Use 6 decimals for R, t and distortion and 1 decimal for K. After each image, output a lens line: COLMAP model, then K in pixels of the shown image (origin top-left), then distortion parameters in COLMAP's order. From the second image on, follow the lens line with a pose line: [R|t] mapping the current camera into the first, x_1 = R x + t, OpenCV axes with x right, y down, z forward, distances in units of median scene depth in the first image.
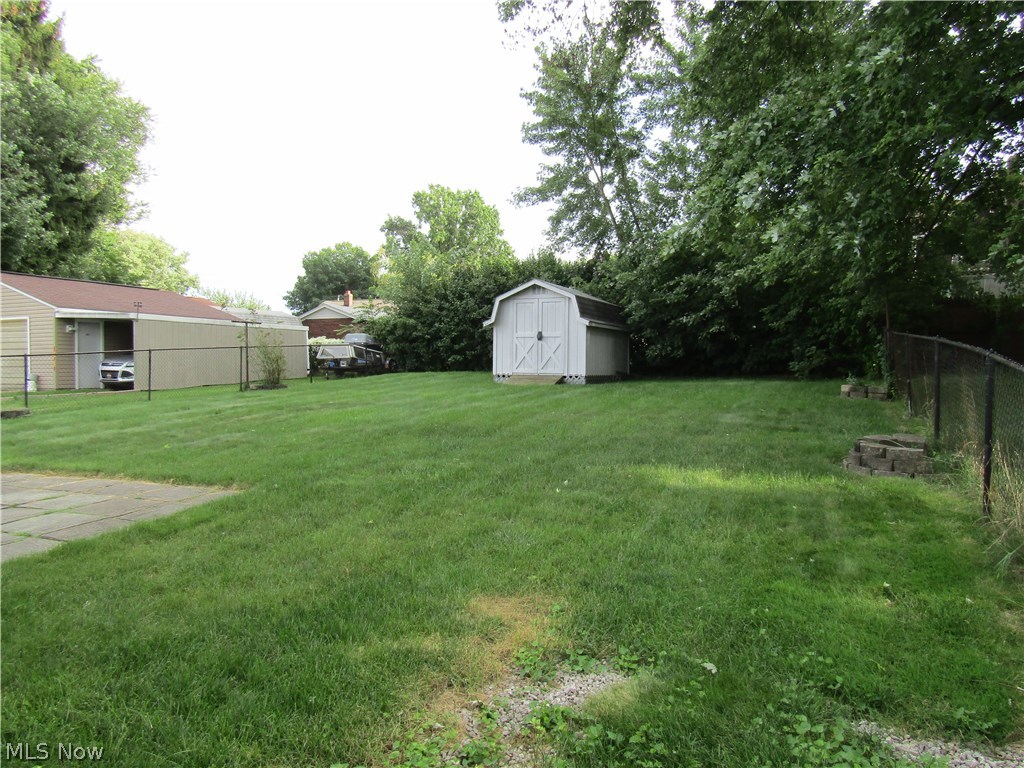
lens RADIAL K [[723.3, 0, 514.9], [0, 723.3, 384.1], [0, 0, 1]] dist [-0.015018, 0.009557]
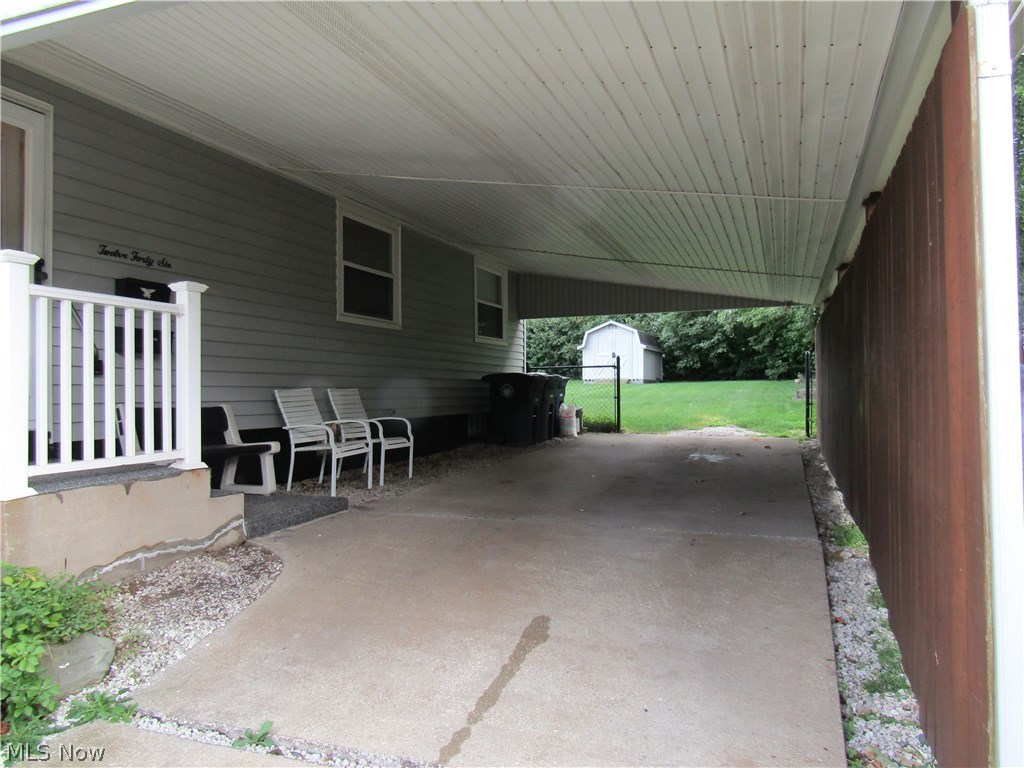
lens RADIAL K [[723.3, 0, 509.7], [0, 723.3, 383.4], [0, 0, 1]] dist [-0.015018, 0.009557]
pose [[0.999596, -0.004581, 0.028055, -0.246211], [0.005656, 0.999248, -0.038355, 0.058637], [-0.027858, 0.038499, 0.998870, -0.619662]]
